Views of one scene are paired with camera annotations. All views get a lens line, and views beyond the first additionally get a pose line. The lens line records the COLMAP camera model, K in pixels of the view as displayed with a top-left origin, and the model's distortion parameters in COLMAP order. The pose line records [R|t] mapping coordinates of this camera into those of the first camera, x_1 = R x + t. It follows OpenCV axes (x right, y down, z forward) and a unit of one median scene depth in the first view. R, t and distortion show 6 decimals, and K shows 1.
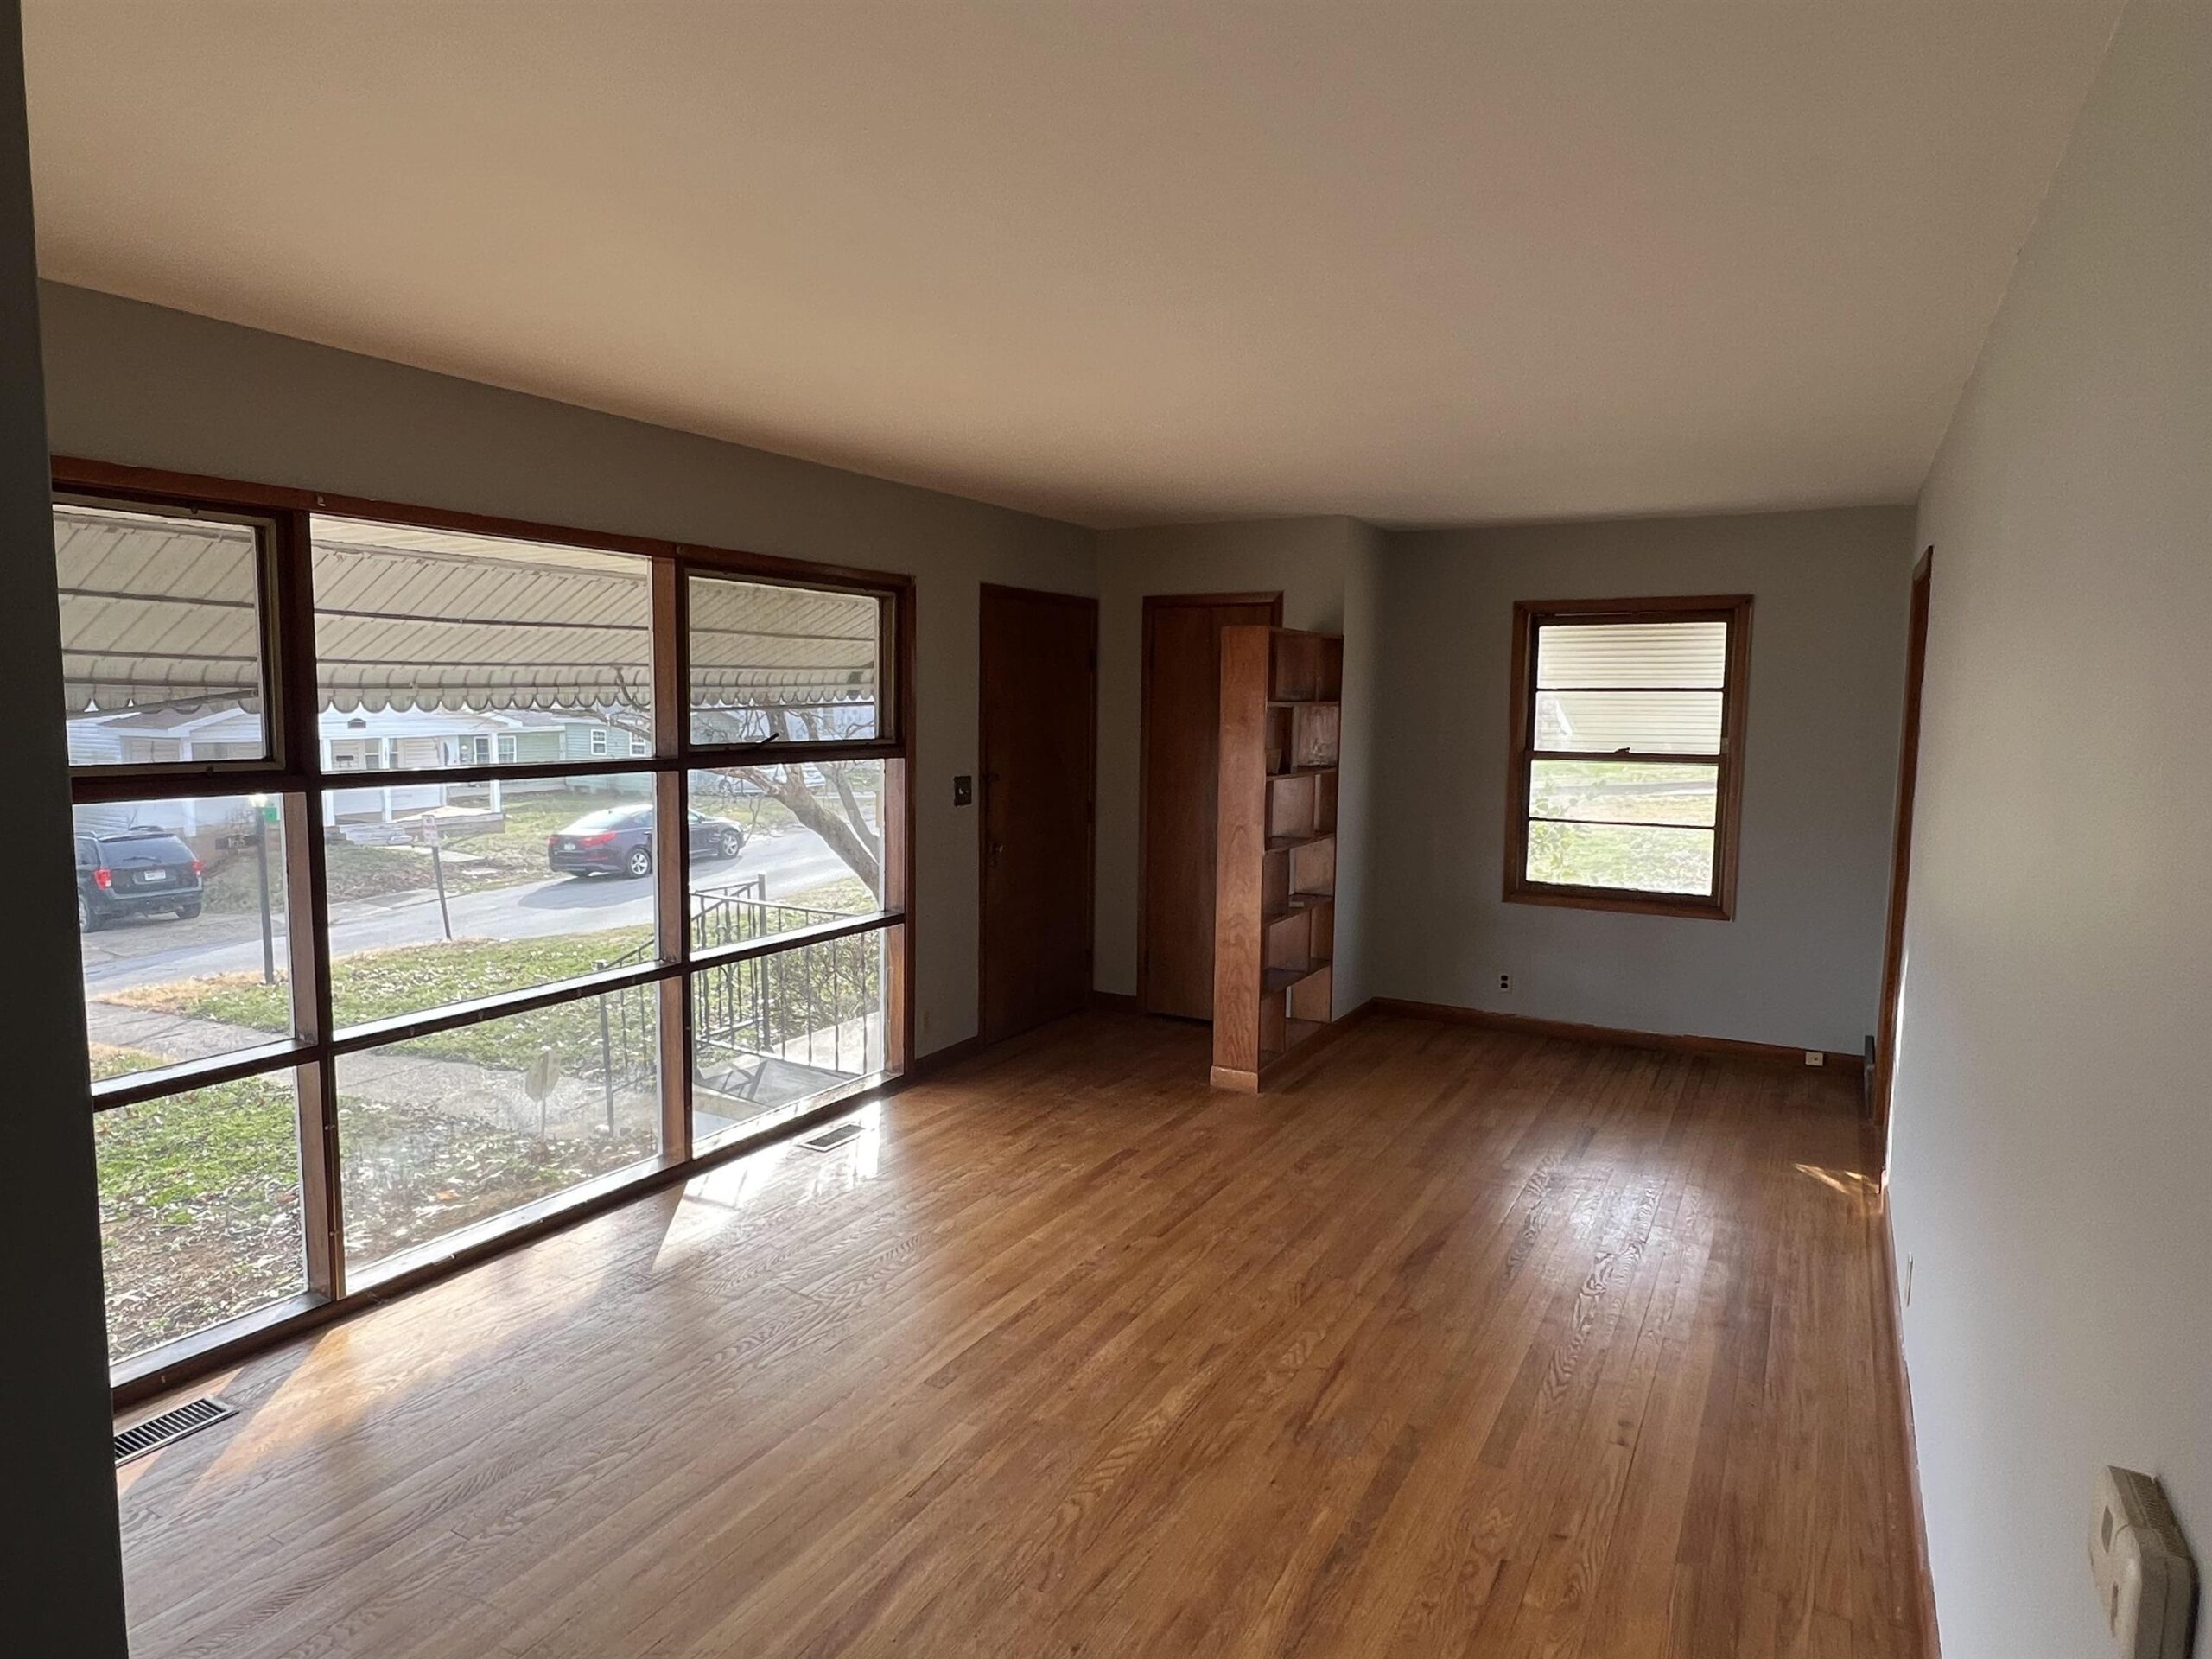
lens RADIAL K [[1298.5, 0, 1103.5], [0, 1298.5, 831.9], [0, 0, 1]] dist [-0.006291, -0.001562]
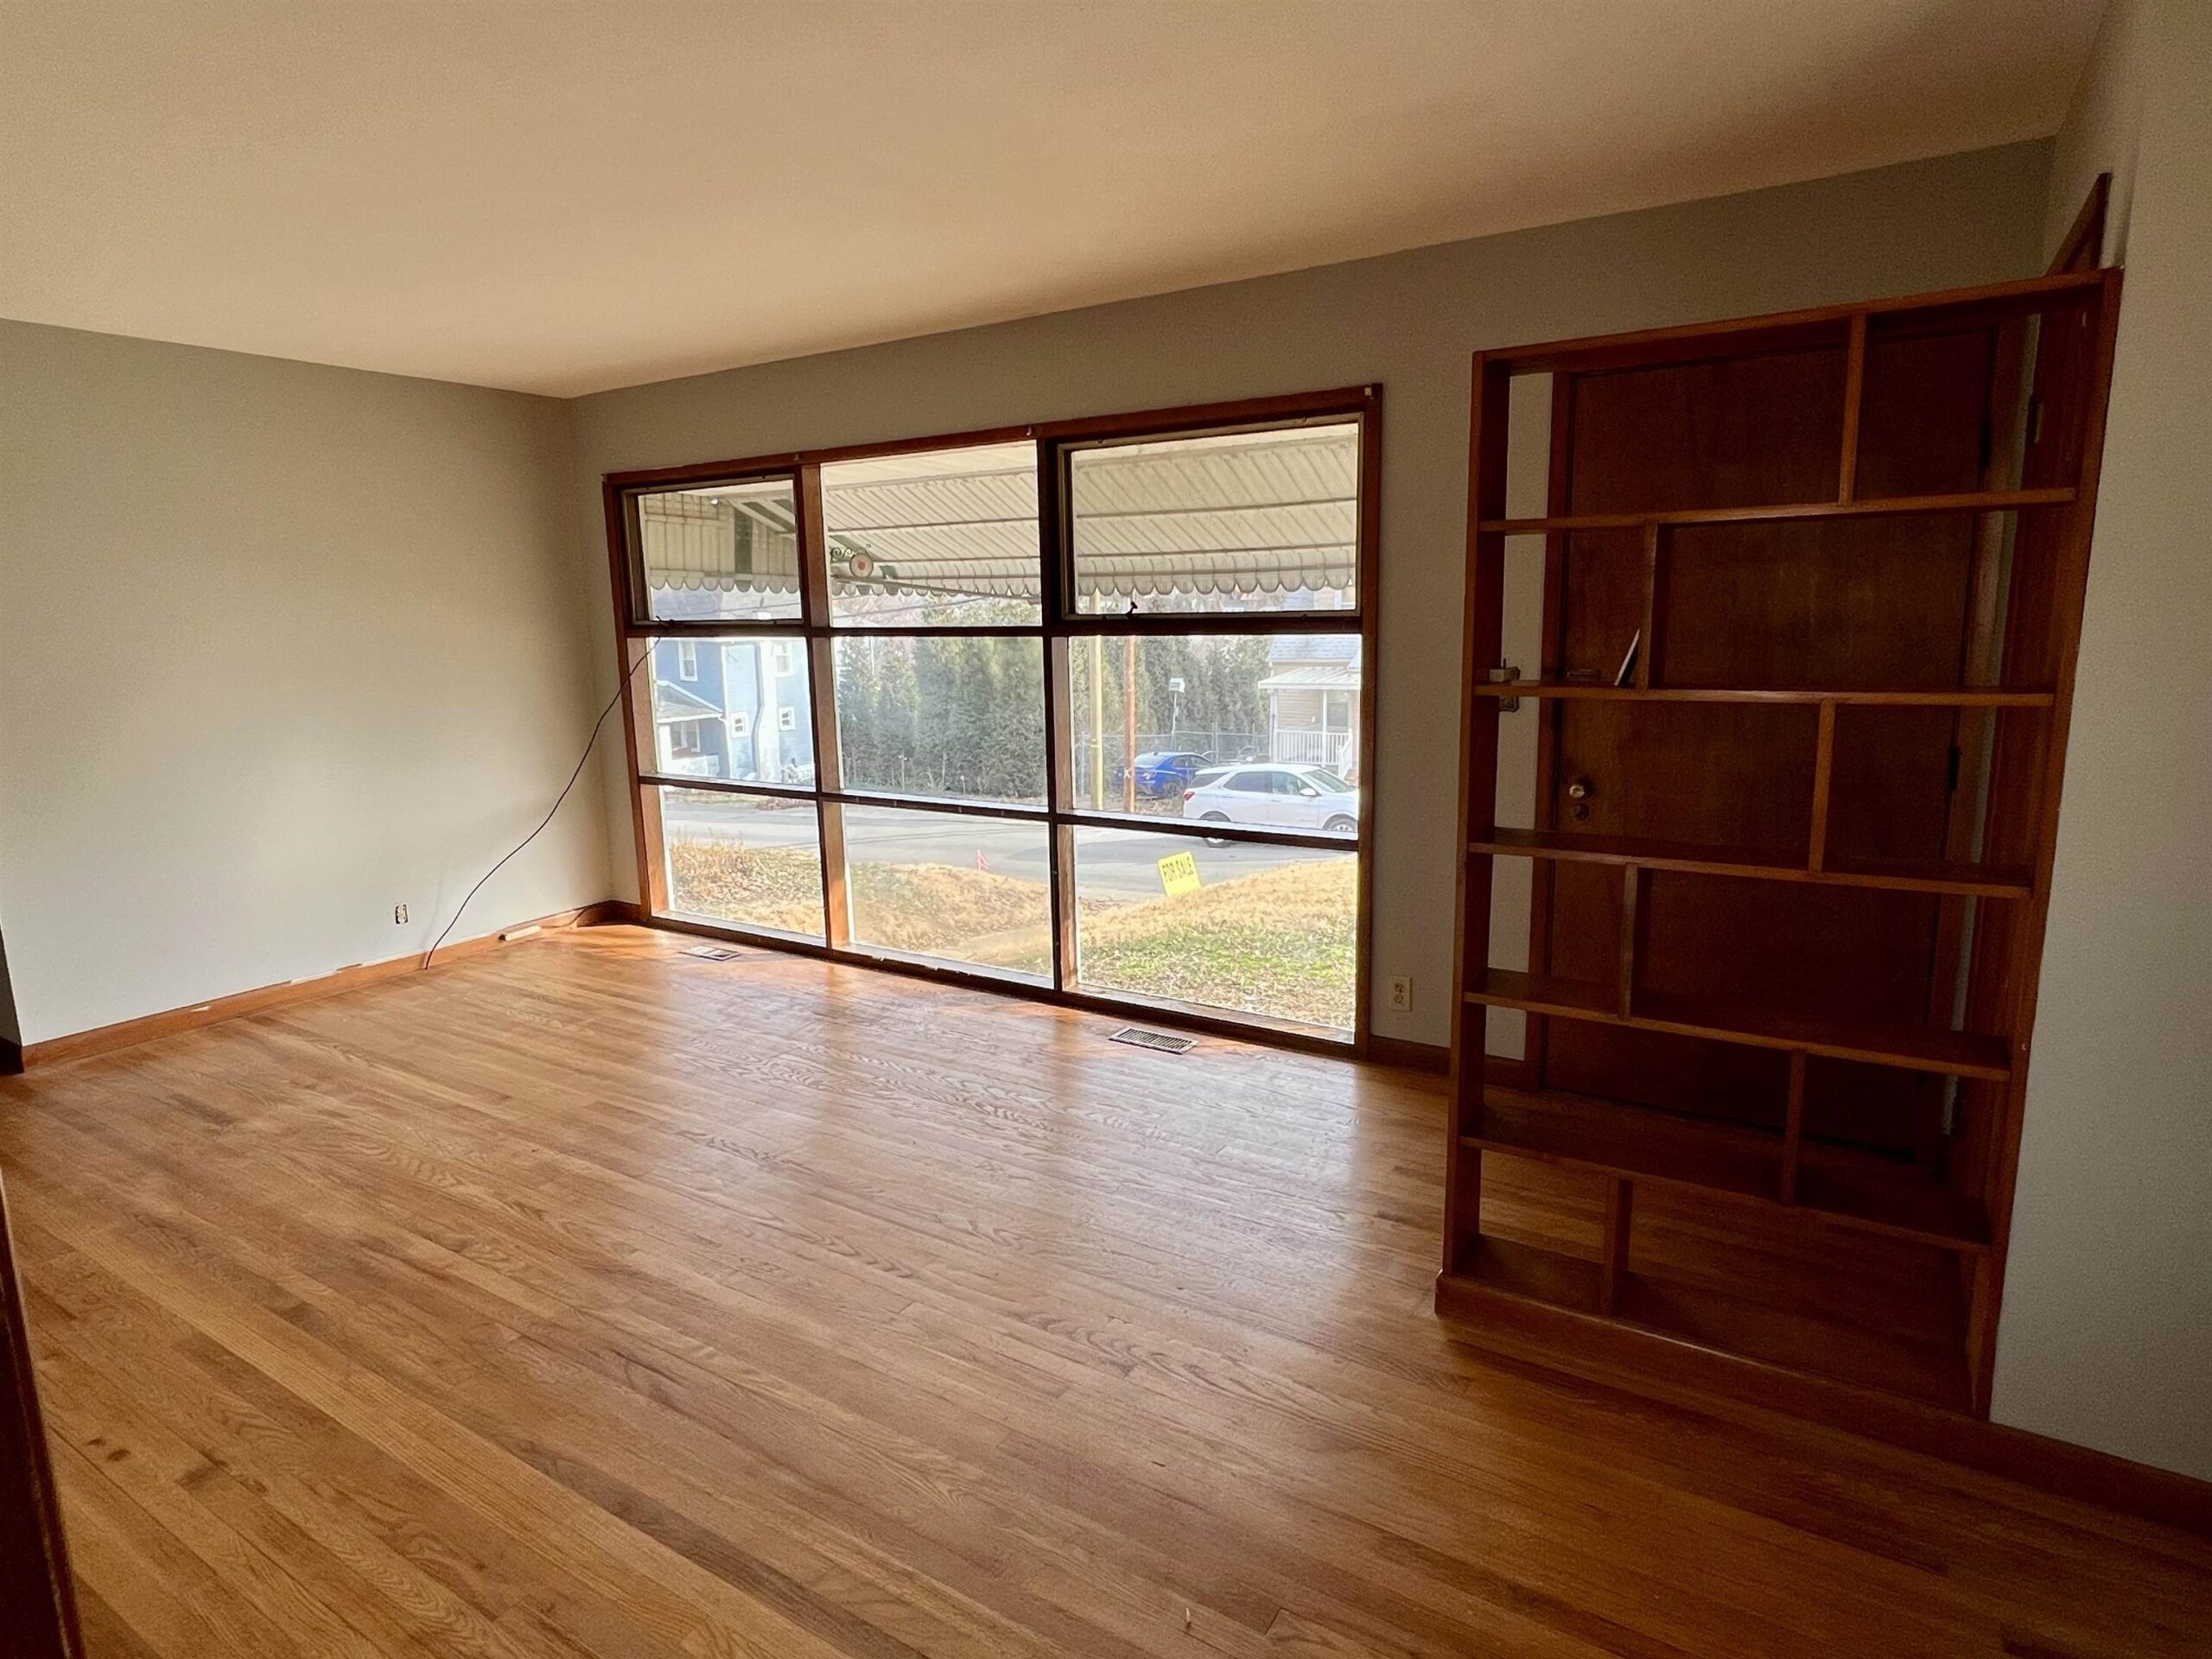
lens RADIAL K [[1239.0, 0, 1105.6], [0, 1239.0, 828.9], [0, 0, 1]] dist [0.001045, 0.000031]
pose [[-0.069827, 0.162956, -0.984159, 0.745372], [-0.084892, 0.982018, 0.168625, -0.070676], [0.993940, 0.095321, -0.054737, 1.148514]]
